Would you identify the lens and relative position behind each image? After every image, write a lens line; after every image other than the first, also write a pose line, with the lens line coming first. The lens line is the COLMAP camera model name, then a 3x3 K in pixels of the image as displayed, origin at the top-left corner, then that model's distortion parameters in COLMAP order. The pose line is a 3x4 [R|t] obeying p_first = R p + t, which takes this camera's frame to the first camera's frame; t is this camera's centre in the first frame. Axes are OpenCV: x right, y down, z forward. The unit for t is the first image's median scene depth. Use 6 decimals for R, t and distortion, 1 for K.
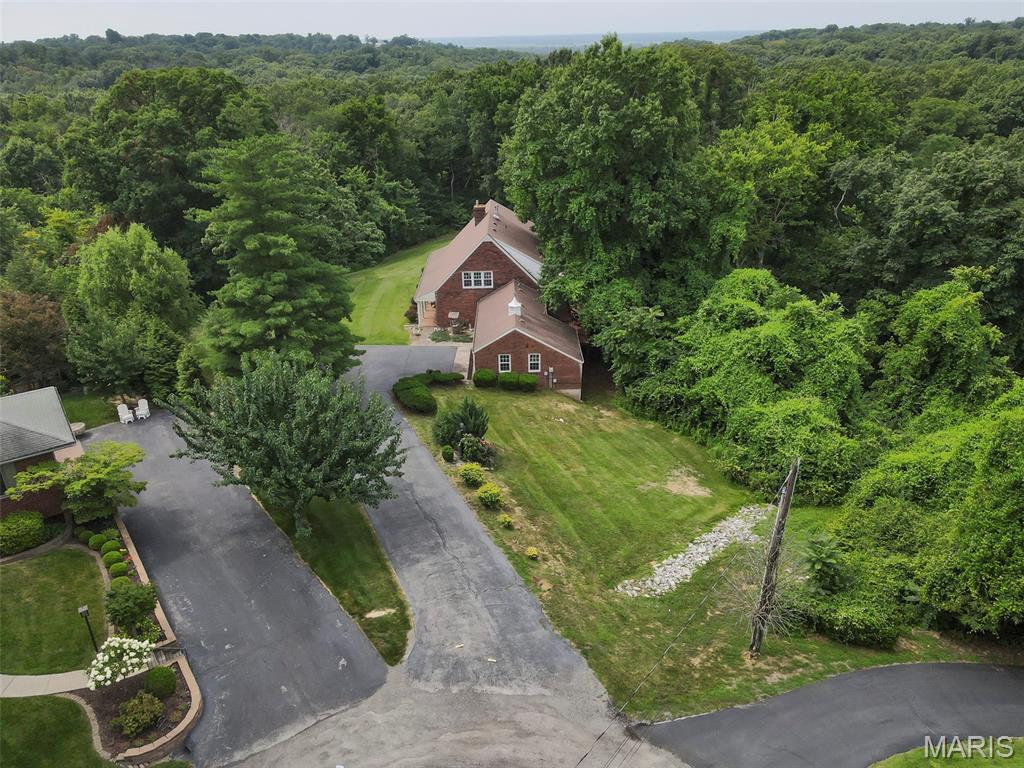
lens RADIAL K [[751.2, 0, 511.9], [0, 751.2, 389.0], [0, 0, 1]] dist [-0.009353, 0.039147]
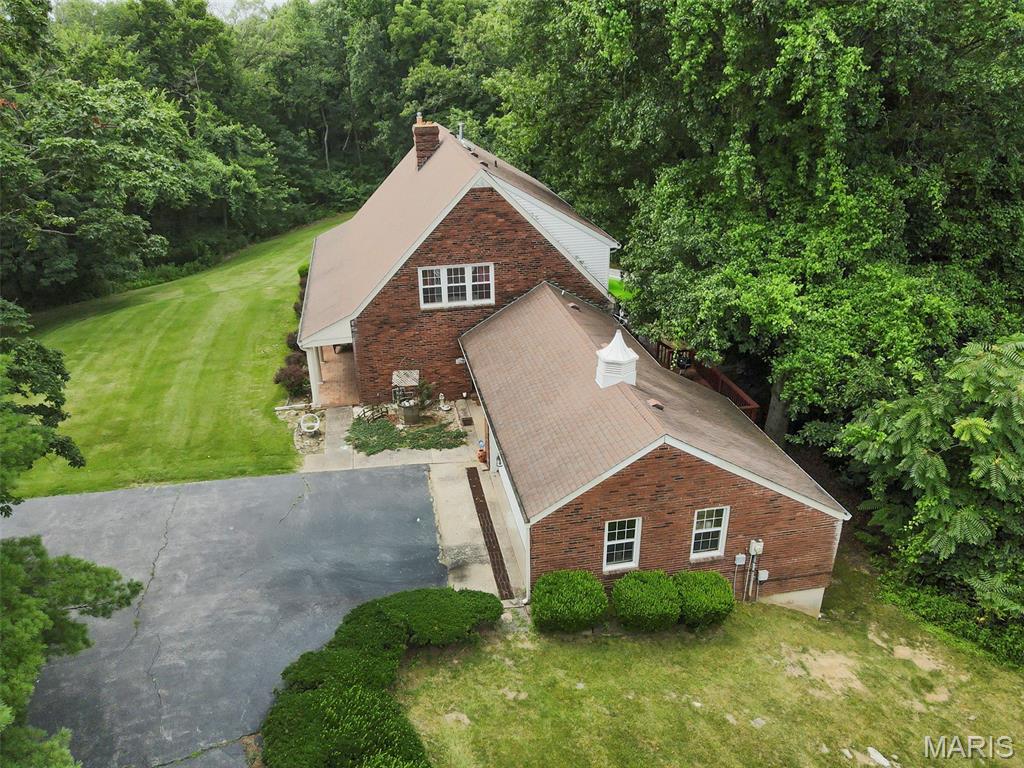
lens RADIAL K [[751.2, 0, 511.9], [0, 751.2, 389.0], [0, 0, 1]] dist [-0.009353, 0.039147]
pose [[0.982050, -0.072723, 0.174039, -0.090615], [0.072762, 0.997330, 0.006162, -0.090024], [-0.174022, 0.006612, 0.984720, 0.594794]]
